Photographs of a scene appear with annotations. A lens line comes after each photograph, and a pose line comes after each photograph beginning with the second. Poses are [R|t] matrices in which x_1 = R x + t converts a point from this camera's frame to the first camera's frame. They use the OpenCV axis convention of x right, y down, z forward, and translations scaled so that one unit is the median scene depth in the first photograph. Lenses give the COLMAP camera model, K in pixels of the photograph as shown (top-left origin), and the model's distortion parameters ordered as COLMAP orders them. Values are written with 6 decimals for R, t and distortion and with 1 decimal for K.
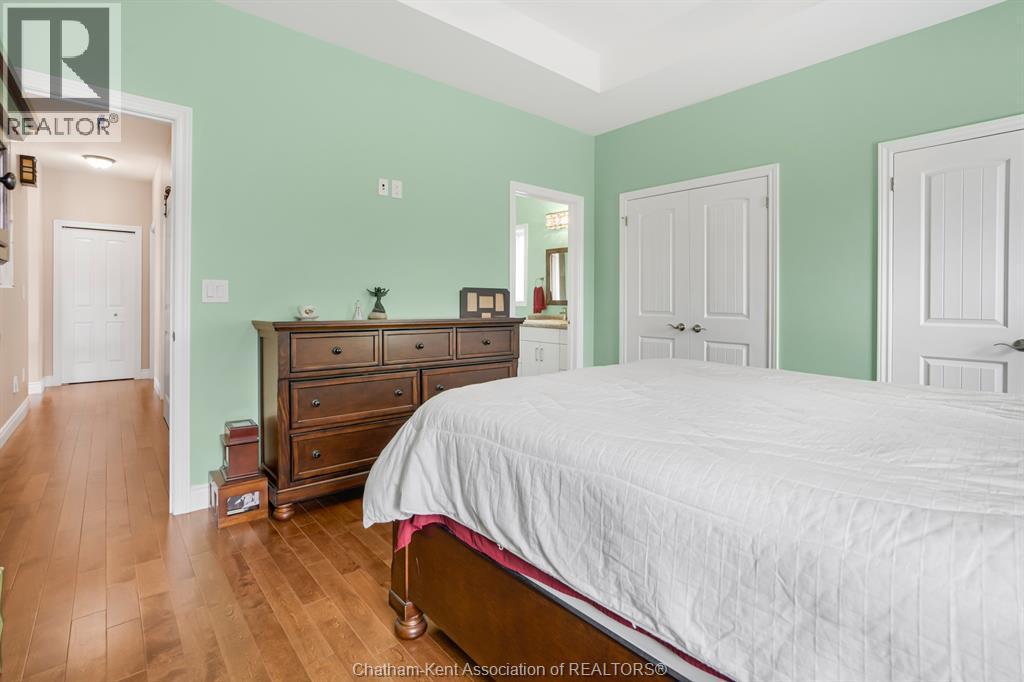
lens RADIAL K [[484.3, 0, 515.3], [0, 484.3, 319.1], [0, 0, 1]] dist [-0.045596, 0.000172]
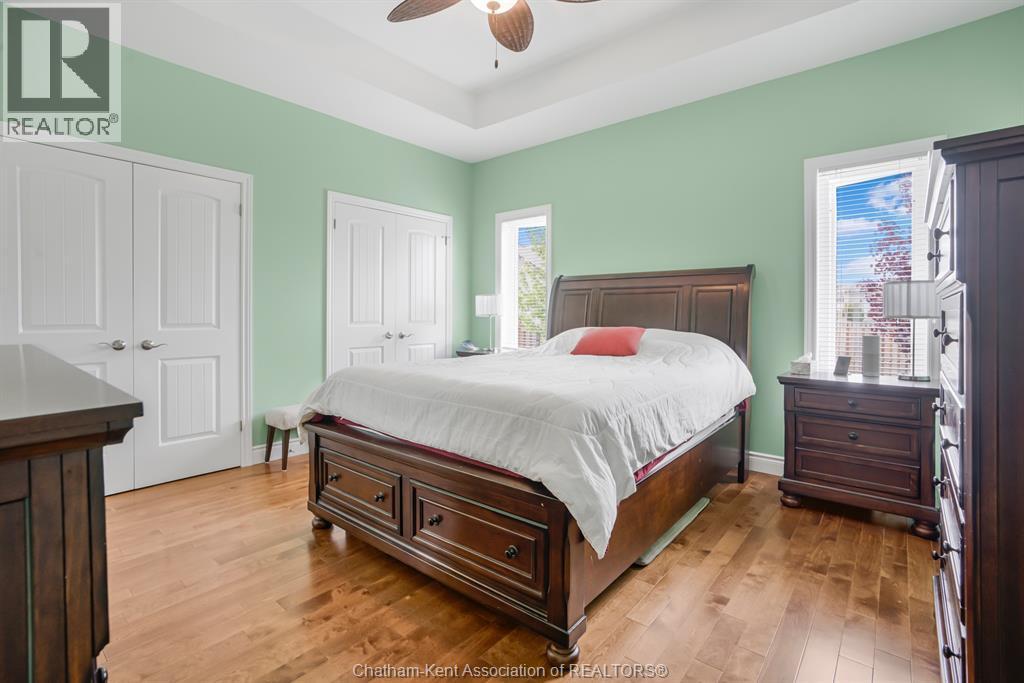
lens RADIAL K [[484.3, 0, 515.3], [0, 484.3, 319.6], [0, 0, 1]] dist [-0.045596, 0.000172]
pose [[-0.196169, -0.023318, 0.980293, -0.550263], [0.029503, 0.999124, 0.029670, -0.030327], [-0.980126, 0.034742, -0.195309, 0.639686]]
